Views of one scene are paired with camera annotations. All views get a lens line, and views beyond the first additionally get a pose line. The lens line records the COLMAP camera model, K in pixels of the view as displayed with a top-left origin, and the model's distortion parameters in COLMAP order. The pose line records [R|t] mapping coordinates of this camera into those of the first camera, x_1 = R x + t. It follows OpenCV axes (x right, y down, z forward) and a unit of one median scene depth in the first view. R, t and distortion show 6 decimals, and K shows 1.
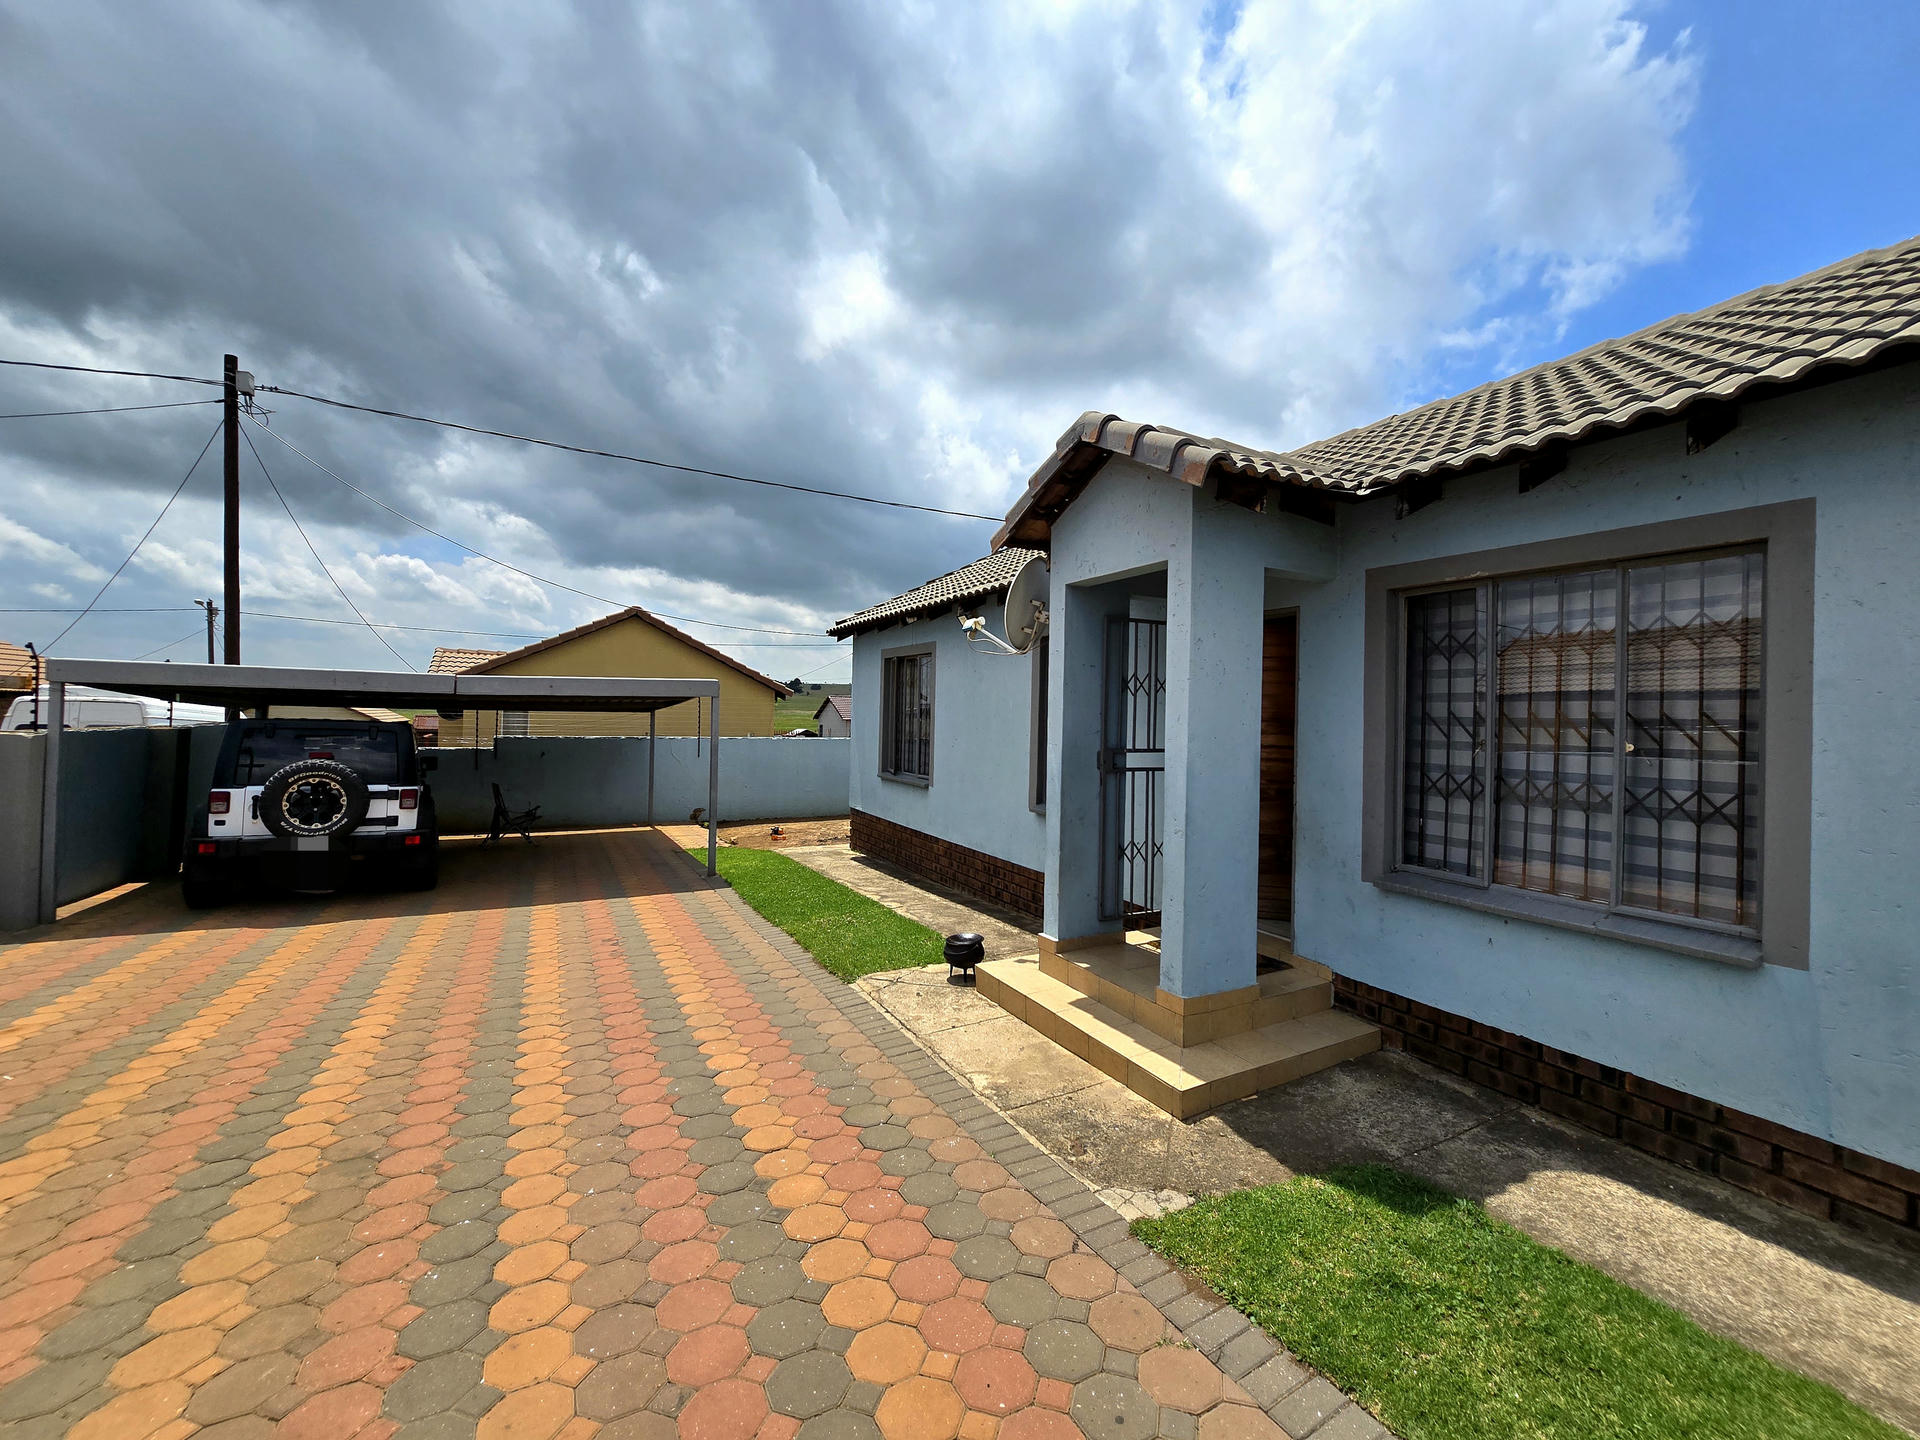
lens RADIAL K [[787.4, 0, 961.4], [0, 787.4, 707.8], [0, 0, 1]] dist [-0.001681, -0.000213]
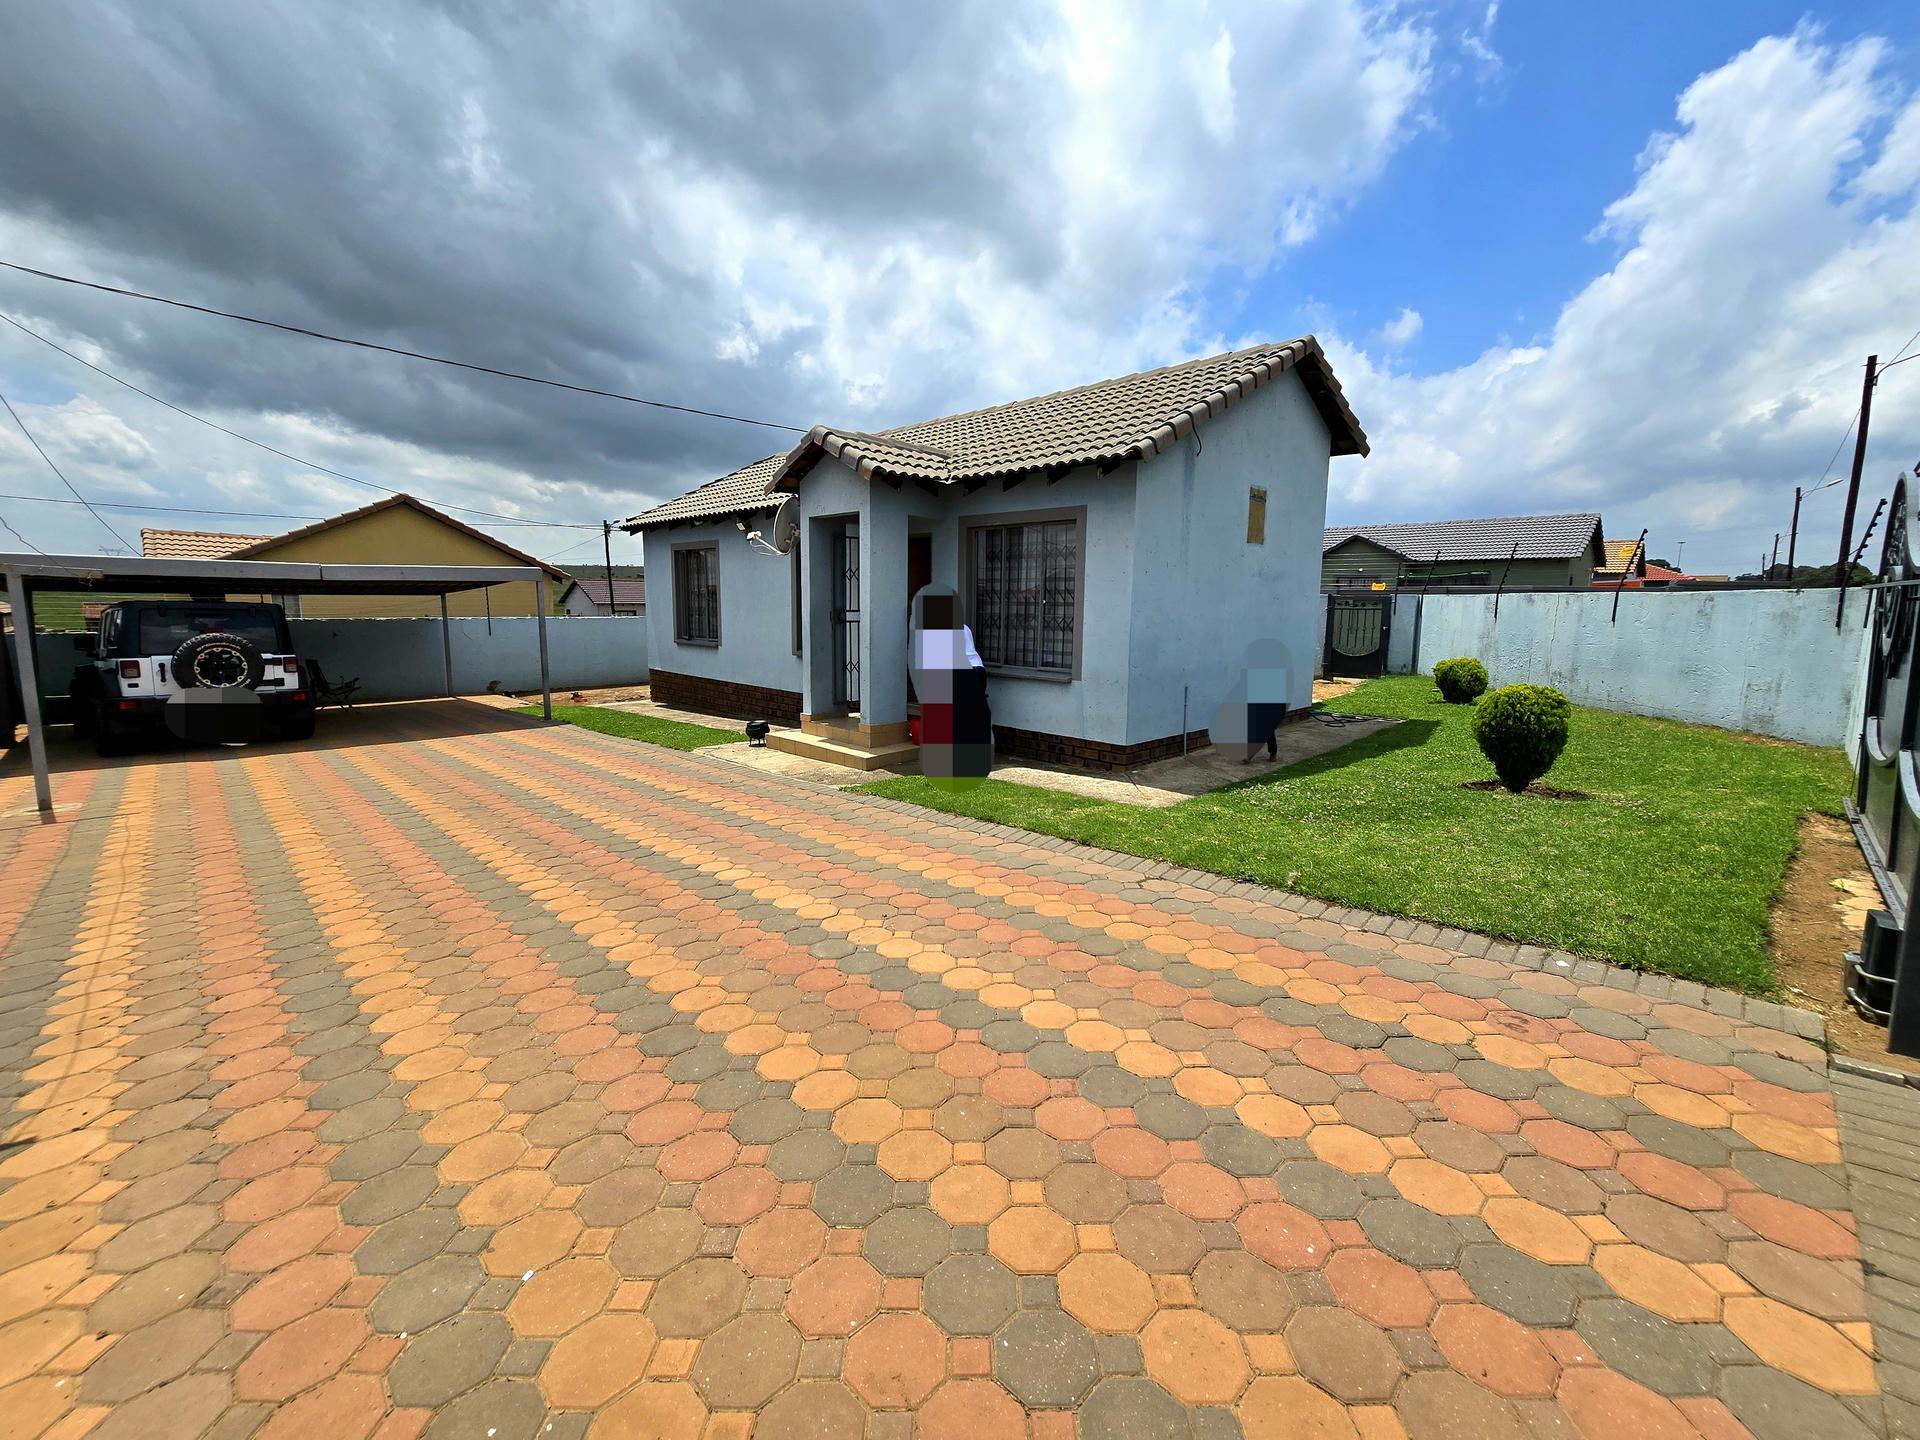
lens RADIAL K [[842.8, 0, 960.0], [0, 842.8, 720.0], [0, 0, 1]] dist [-0.001782, 0.000052]
pose [[0.958770, -0.049486, 0.279843, -0.066730], [0.006650, 0.988359, 0.151993, 0.006985], [-0.284106, -0.143865, 0.947938, -0.672288]]
